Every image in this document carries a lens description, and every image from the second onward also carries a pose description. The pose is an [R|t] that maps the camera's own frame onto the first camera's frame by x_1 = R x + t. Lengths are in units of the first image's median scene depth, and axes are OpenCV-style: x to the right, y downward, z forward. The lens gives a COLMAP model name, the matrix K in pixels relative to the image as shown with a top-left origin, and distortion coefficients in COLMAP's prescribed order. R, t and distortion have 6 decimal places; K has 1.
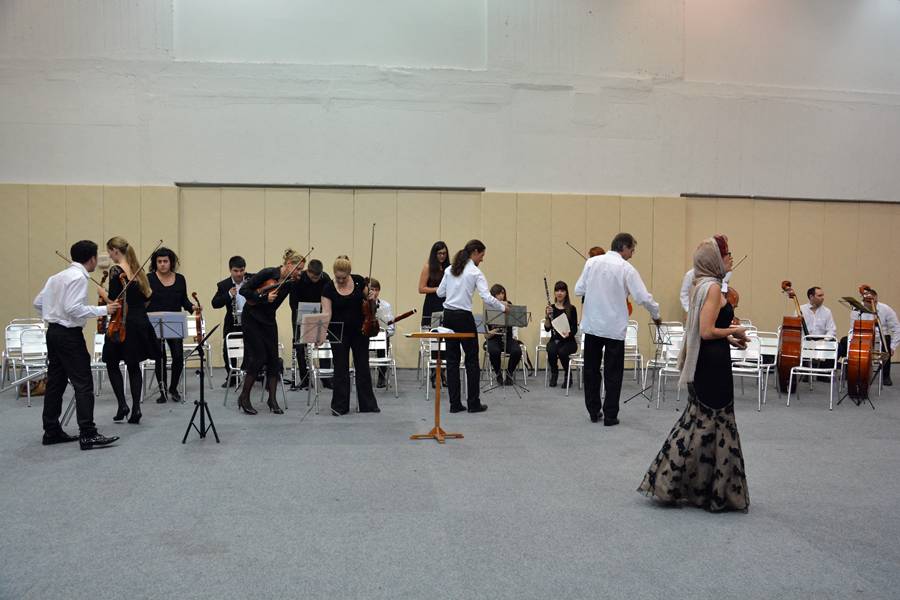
lens RADIAL K [[885.2, 0, 453.9], [0, 885.2, 301.7], [0, 0, 1]] dist [-0.052949, 0.195404]
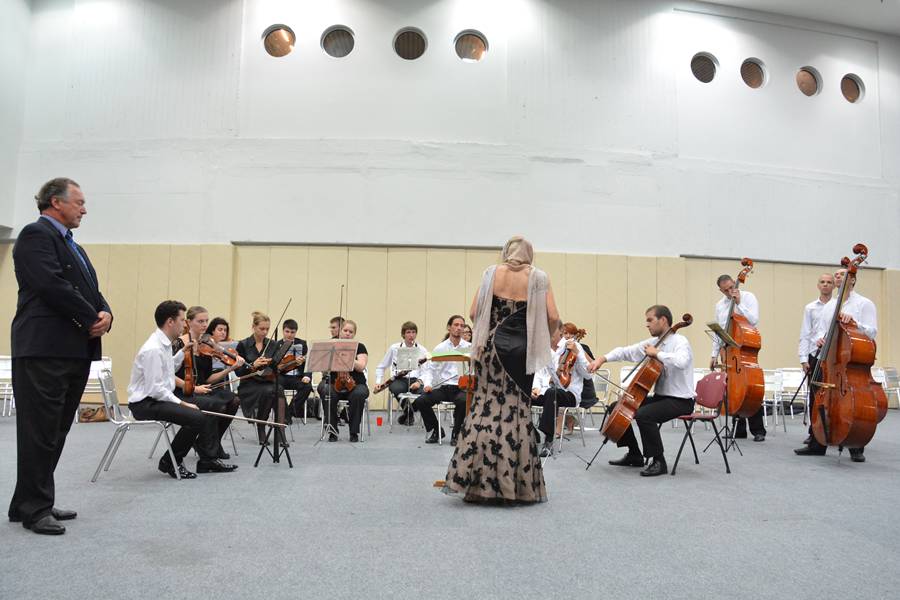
lens RADIAL K [[697.6, 0, 452.3], [0, 697.6, 303.9], [0, 0, 1]] dist [-0.149517, 0.113168]
pose [[0.999536, 0.002114, -0.030370, -0.009853], [-0.005681, 0.993015, -0.117854, 0.083549], [0.029908, 0.117972, 0.992566, 0.256085]]
